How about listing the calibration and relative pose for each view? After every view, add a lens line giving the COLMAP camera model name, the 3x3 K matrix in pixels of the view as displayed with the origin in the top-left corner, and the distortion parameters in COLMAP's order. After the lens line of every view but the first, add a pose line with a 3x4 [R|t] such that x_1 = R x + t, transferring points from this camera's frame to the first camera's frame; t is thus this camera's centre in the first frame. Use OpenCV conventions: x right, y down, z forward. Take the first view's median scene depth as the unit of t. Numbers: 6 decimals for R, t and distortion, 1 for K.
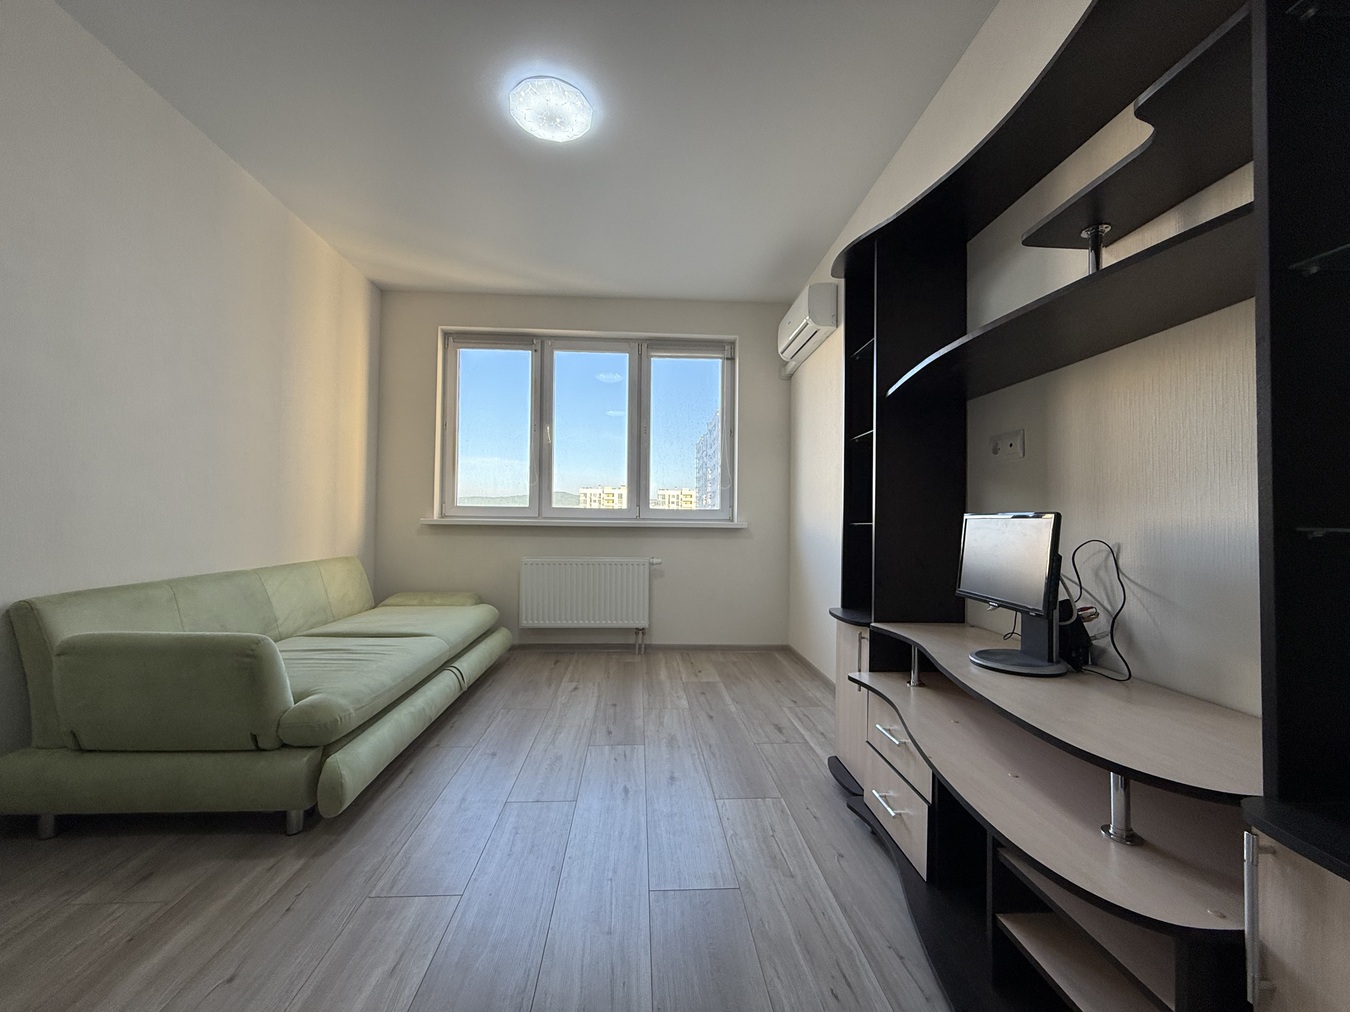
lens RADIAL K [[536.7, 0, 671.2], [0, 536.7, 509.0], [0, 0, 1]] dist [-0.001111, -0.000121]
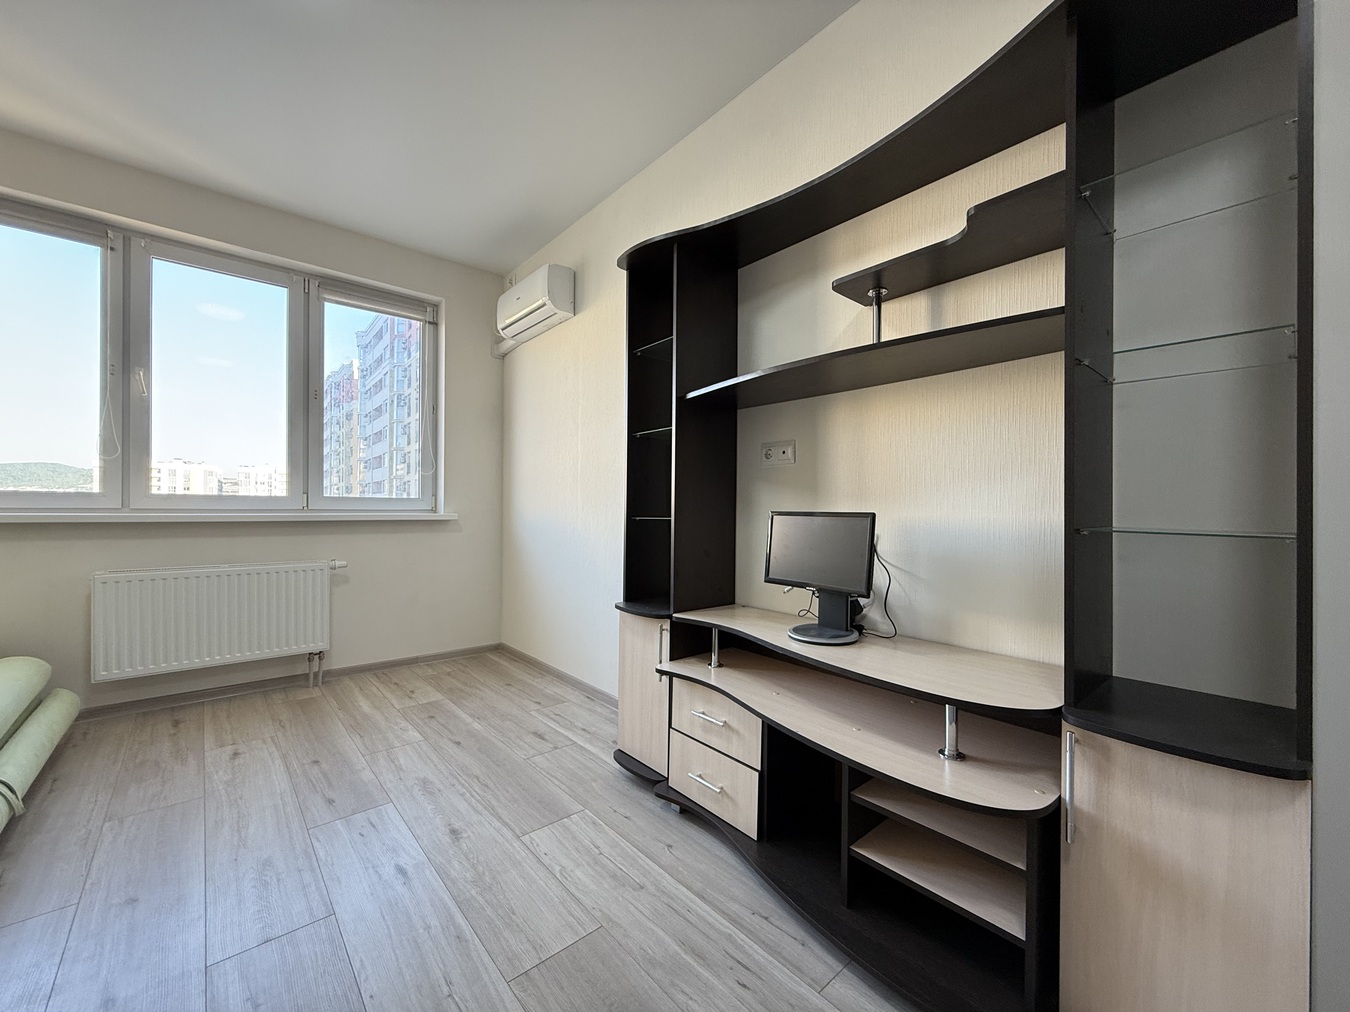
lens RADIAL K [[536.7, 0, 671.2], [0, 536.7, 509.0], [0, 0, 1]] dist [-0.001111, -0.000121]
pose [[0.792943, -0.007029, 0.609255, -0.151199], [-0.010616, 0.999622, 0.025349, -0.010789], [-0.609203, -0.026568, 0.792569, 0.104284]]
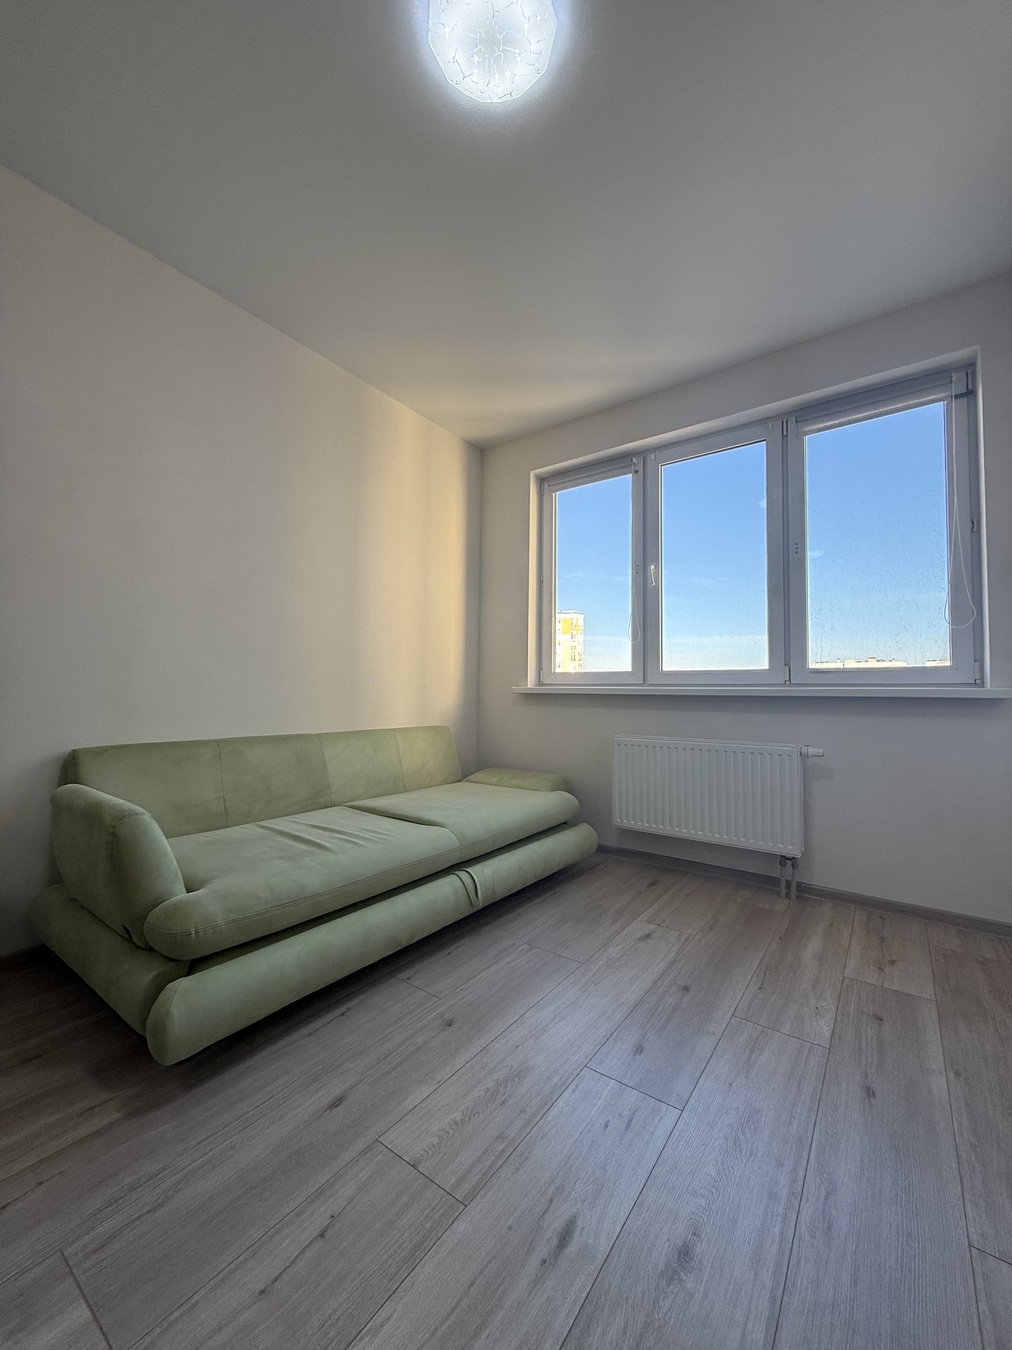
lens RADIAL K [[536.7, 0, 504.8], [0, 536.7, 670.9], [0, 0, 1]] dist [-0.001111, -0.000121]
pose [[0.769737, -0.030026, -0.637654, 0.119058], [0.010738, 0.999361, -0.034095, 0.026610], [0.638270, 0.019397, 0.769568, 0.368222]]
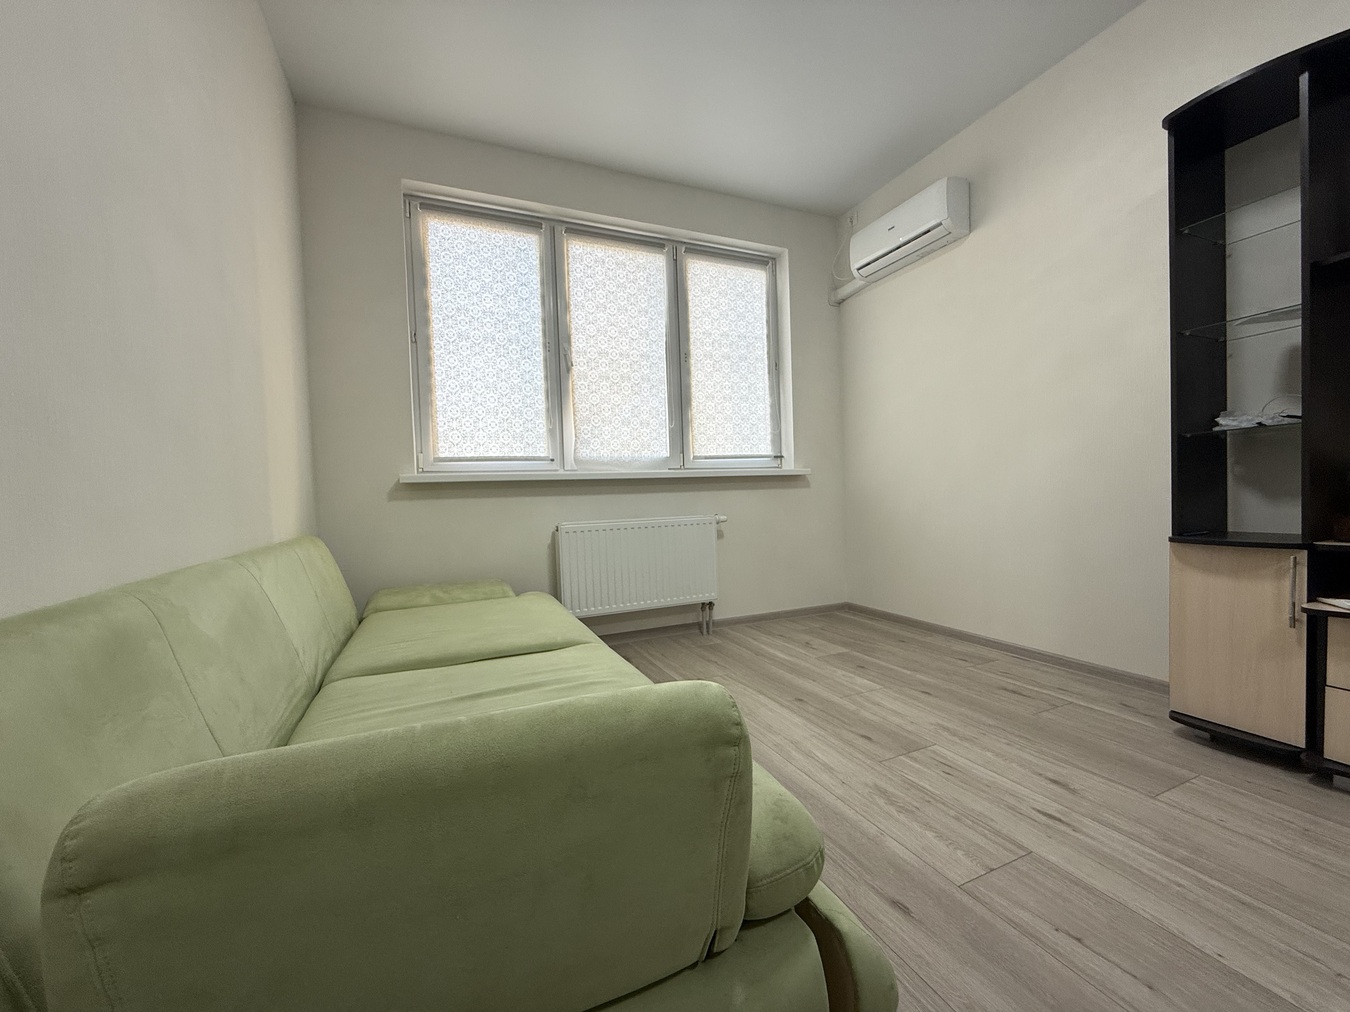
lens RADIAL K [[536.7, 0, 671.2], [0, 536.7, 509.0], [0, 0, 1]] dist [-0.001111, -0.000121]
pose [[0.937097, -0.054471, 0.344793, -0.473917], [0.038176, 0.997817, 0.053881, 0.045443], [-0.346976, -0.037328, 0.937131, 0.333336]]
